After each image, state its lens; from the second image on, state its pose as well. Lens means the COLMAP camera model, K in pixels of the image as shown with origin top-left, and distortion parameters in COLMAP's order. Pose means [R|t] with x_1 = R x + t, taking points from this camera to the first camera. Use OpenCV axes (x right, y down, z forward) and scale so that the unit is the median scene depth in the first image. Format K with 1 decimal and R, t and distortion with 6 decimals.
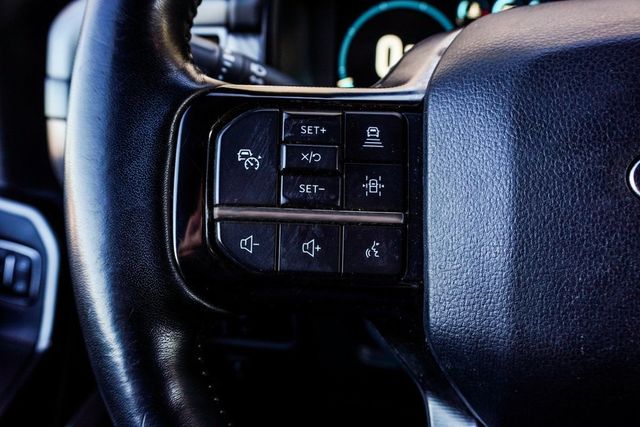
lens RADIAL K [[543.3, 0, 321.3], [0, 543.3, 212.1], [0, 0, 1]] dist [-0.030188, -0.007312]
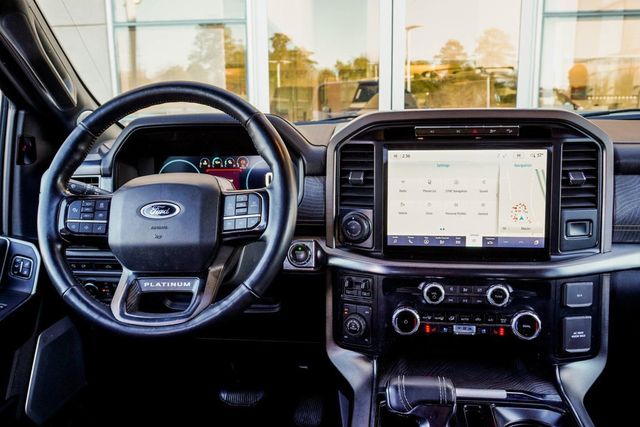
lens RADIAL K [[572.5, 0, 316.8], [0, 572.5, 214.2], [0, 0, 1]] dist [-0.034101, 0.037019]
pose [[0.999074, -0.019158, -0.038534, 2.226624], [0.011994, 0.983921, -0.178202, 0.875395], [0.041329, 0.177575, 0.983239, -3.936135]]
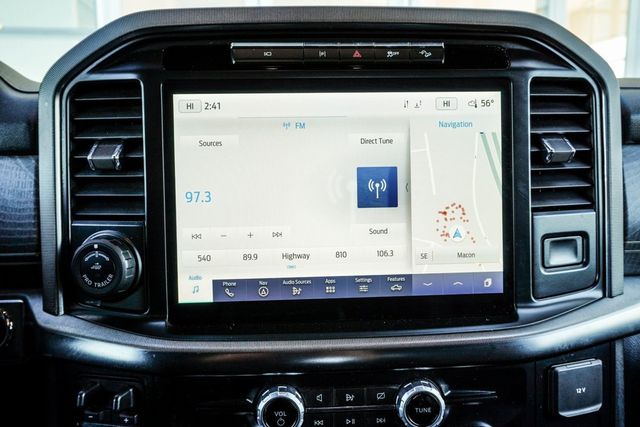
lens RADIAL K [[548.2, 0, 318.6], [0, 548.2, 214.9], [0, 0, 1]] dist [-0.034922, 0.034432]
pose [[0.982731, -0.043735, 0.179797, 2.901045], [0.083846, 0.971439, -0.221983, 0.383942], [-0.164953, 0.233225, 0.958330, -0.795384]]
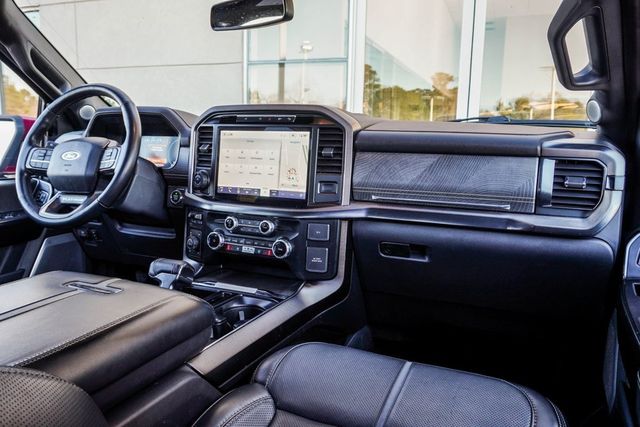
lens RADIAL K [[509.4, 0, 317.0], [0, 509.4, 214.5], [0, 0, 1]] dist [-0.020969, 0.004786]
pose [[0.946415, 0.059603, -0.317404, 6.621038], [-0.126624, 0.972612, -0.194918, 1.812013], [0.297093, 0.224664, 0.928042, -4.895961]]
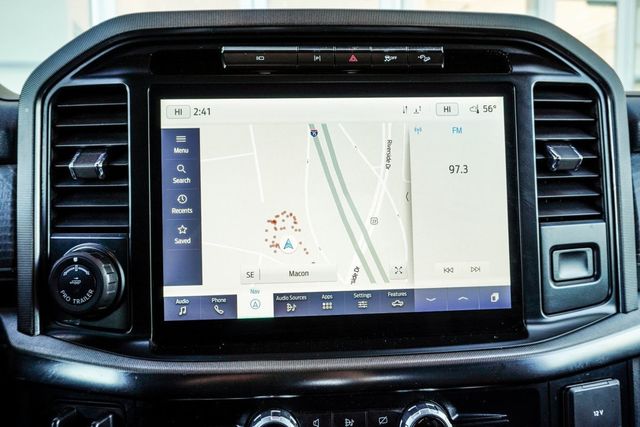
lens RADIAL K [[548.2, 0, 317.4], [0, 548.2, 214.7], [0, 0, 1]] dist [-0.034922, 0.034432]
pose [[0.980709, -0.037612, 0.191819, 2.914289], [0.091301, 0.955833, -0.279370, 0.442382], [-0.172839, 0.291494, 0.940828, -0.631481]]
